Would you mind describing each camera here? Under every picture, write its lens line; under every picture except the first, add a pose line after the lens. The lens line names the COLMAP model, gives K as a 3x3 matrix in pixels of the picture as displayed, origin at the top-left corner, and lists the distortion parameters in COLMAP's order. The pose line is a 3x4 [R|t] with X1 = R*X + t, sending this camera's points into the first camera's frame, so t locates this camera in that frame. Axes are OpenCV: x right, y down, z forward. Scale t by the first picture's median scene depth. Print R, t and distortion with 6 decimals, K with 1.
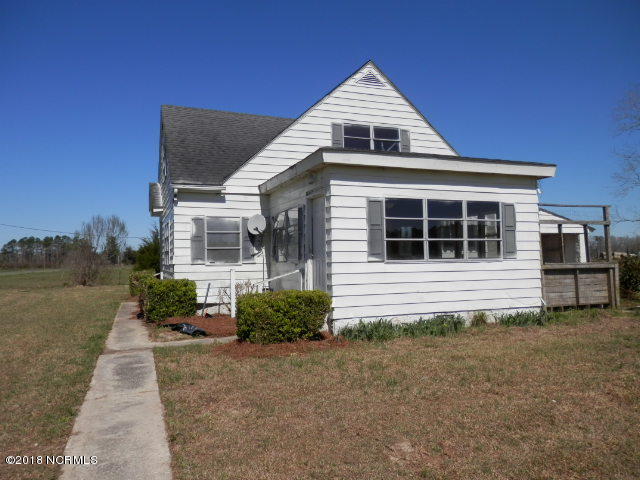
lens RADIAL K [[470.6, 0, 320.0], [0, 470.6, 240.0], [0, 0, 1]] dist [-0.000534, 0.001986]
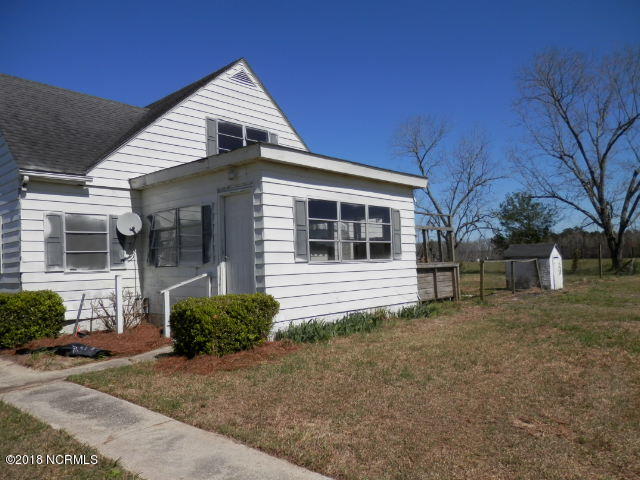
lens RADIAL K [[475.0, 0, 320.0], [0, 475.0, 240.0], [0, 0, 1]] dist [0.010194, 0.002991]
pose [[0.893808, 0.007430, 0.448388, -0.237862], [0.000815, 0.999834, -0.018191, 0.013636], [-0.448449, 0.016625, 0.893654, 0.075898]]
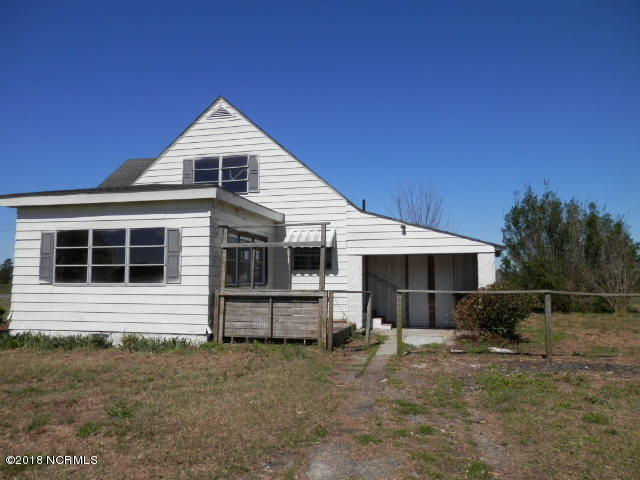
lens RADIAL K [[470.6, 0, 320.0], [0, 470.6, 240.0], [0, 0, 1]] dist [-0.000534, 0.001986]
pose [[0.832725, -0.033376, -0.552680, 1.117290], [0.010120, 0.998932, -0.045077, -0.004350], [0.553594, 0.031944, 0.832174, 0.309412]]
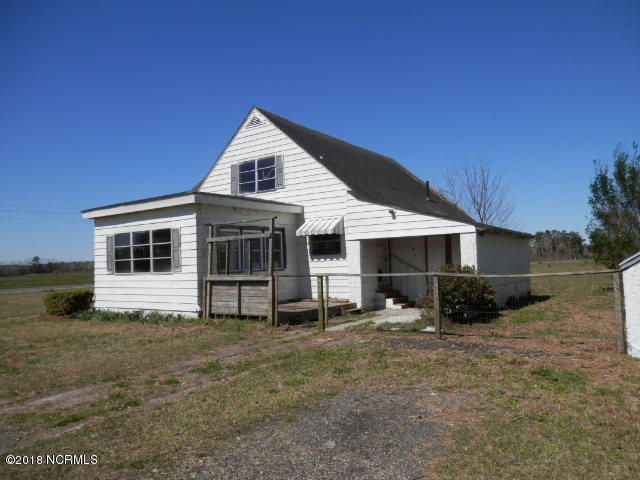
lens RADIAL K [[475.0, 0, 320.0], [0, 475.0, 240.0], [0, 0, 1]] dist [0.010194, 0.002991]
pose [[0.559573, -0.043576, -0.827634, 1.553312], [0.055716, 0.998336, -0.014893, -0.005671], [0.826906, -0.037779, 0.561070, 0.549534]]
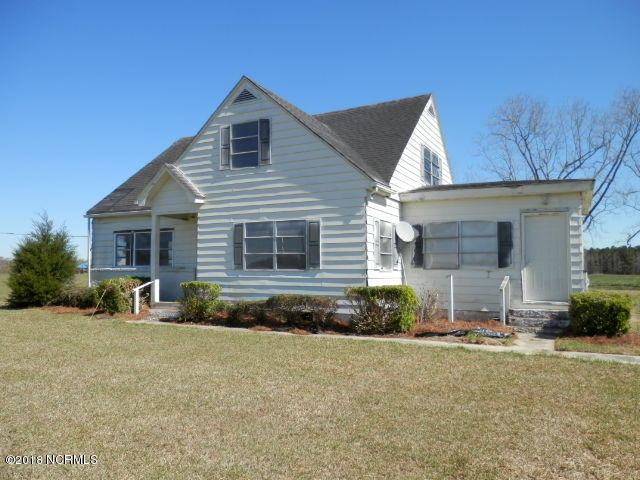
lens RADIAL K [[475.0, 0, 320.0], [0, 475.0, 240.0], [0, 0, 1]] dist [0.010194, 0.002991]
pose [[0.761286, 0.064631, 0.645188, -1.040978], [-0.047122, 0.997904, -0.044363, 0.043667], [-0.646702, 0.003371, 0.762735, 0.380995]]
